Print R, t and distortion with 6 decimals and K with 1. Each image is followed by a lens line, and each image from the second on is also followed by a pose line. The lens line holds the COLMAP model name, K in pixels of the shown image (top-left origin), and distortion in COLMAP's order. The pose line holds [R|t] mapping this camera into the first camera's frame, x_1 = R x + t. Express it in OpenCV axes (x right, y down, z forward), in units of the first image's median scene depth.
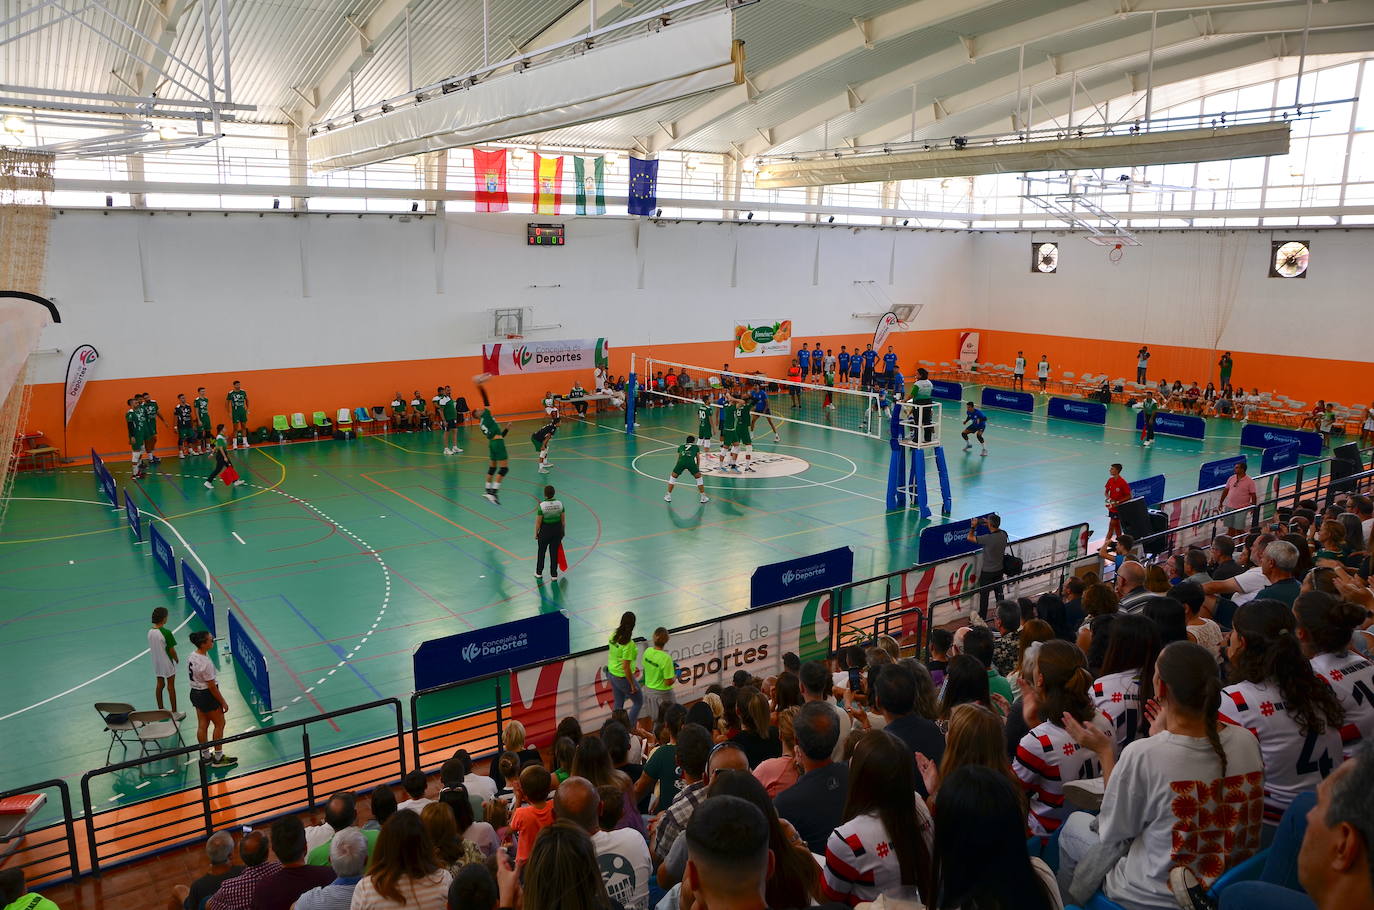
lens RADIAL K [[1024.9, 0, 687.0], [0, 1024.9, 455.0], [0, 0, 1]] dist [-0.139614, 0.130501]
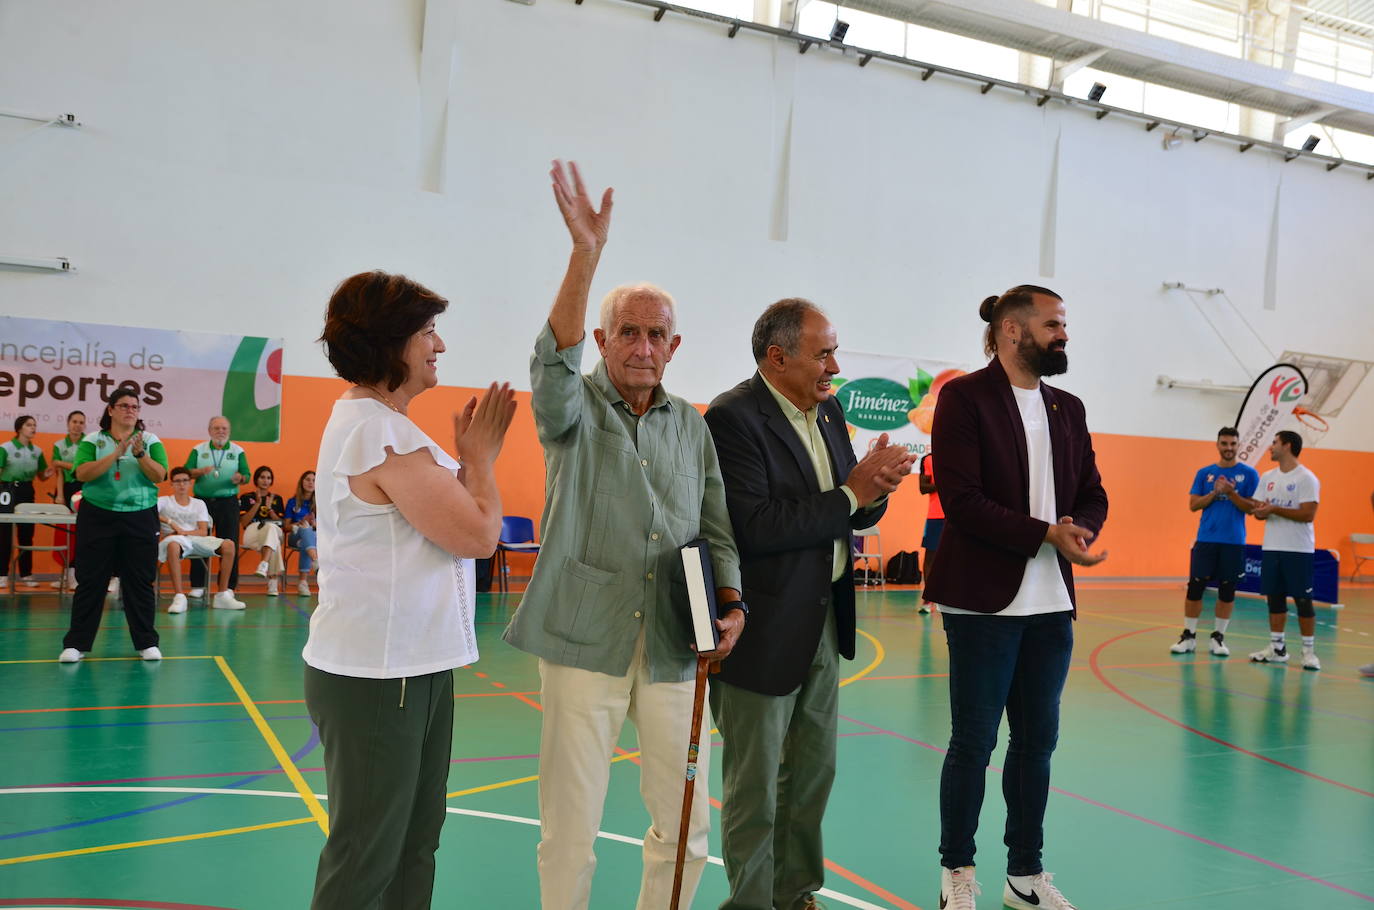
lens RADIAL K [[1270.9, 0, 687.0], [0, 1270.9, 455.0], [0, 0, 1]] dist [-0.043019, 0.000970]
pose [[0.985713, 0.033168, -0.165136, 0.081756], [-0.067490, 0.976051, -0.206810, -0.016297], [0.154322, 0.215001, 0.964344, 0.607697]]
